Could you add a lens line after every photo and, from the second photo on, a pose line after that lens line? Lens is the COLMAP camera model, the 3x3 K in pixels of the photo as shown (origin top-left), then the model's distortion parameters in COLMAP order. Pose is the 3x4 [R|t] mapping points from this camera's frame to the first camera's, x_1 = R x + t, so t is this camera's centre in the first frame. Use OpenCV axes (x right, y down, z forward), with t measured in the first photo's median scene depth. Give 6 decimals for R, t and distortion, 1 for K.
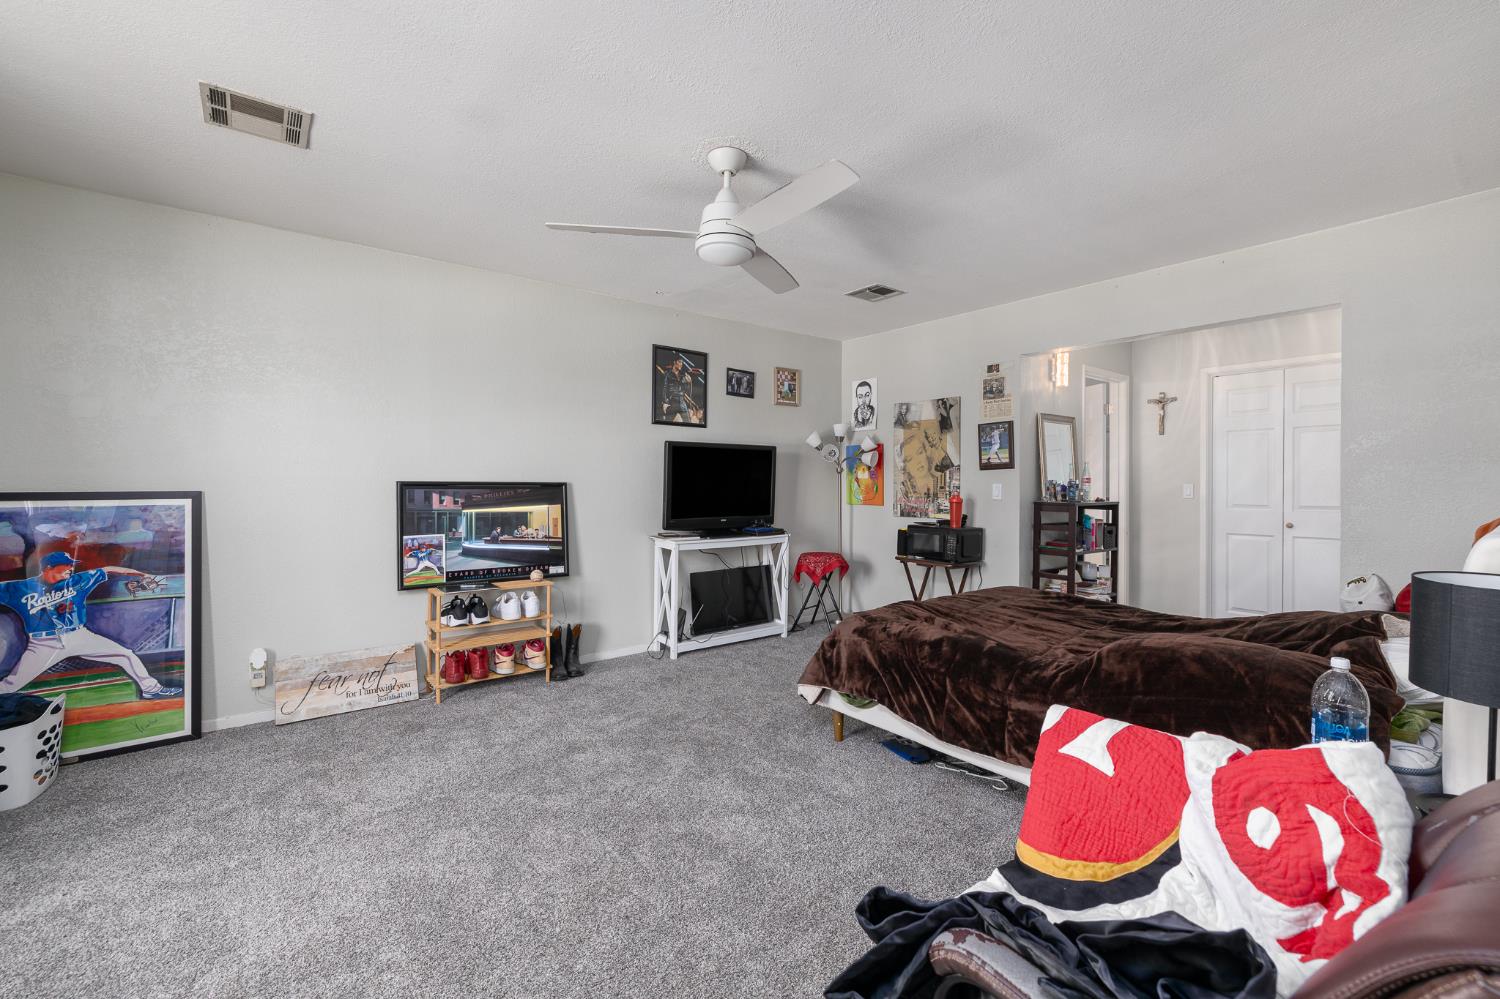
lens RADIAL K [[632.0, 0, 748.4], [0, 632.0, 488.7], [0, 0, 1]] dist [0.003247, 0.000498]
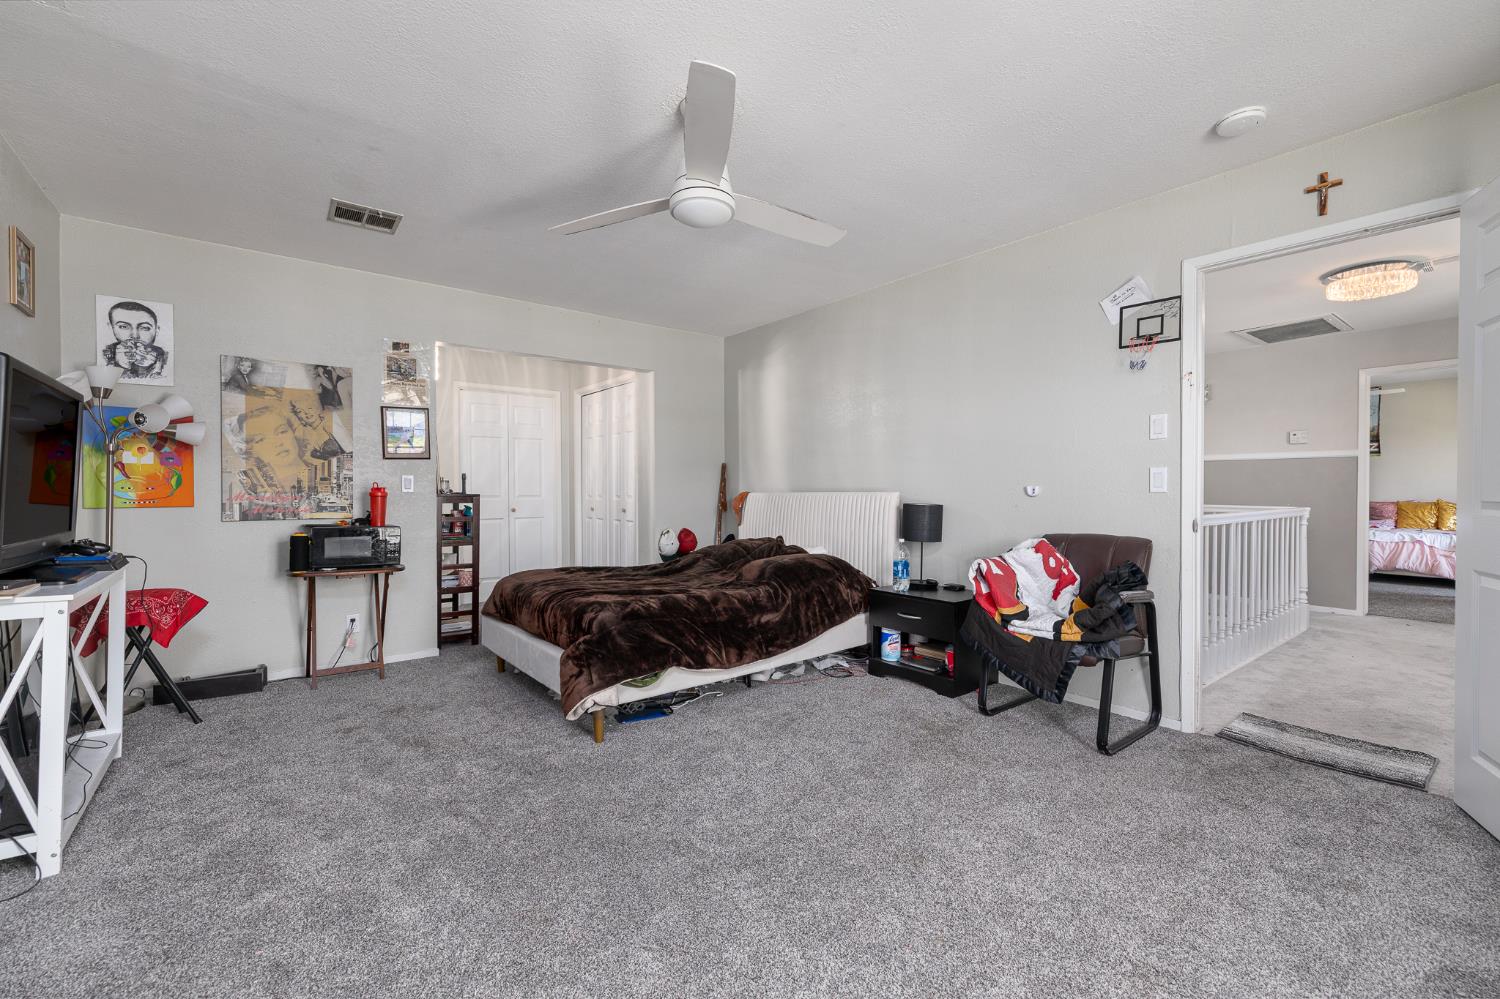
lens RADIAL K [[632.0, 0, 750.8], [0, 632.0, 498.0], [0, 0, 1]] dist [0.003247, 0.000498]
pose [[-0.003957, -0.017124, 0.999846, -0.475504], [0.011663, 0.999785, 0.017169, 0.014109], [-0.999924, 0.011729, -0.003756, 0.465974]]
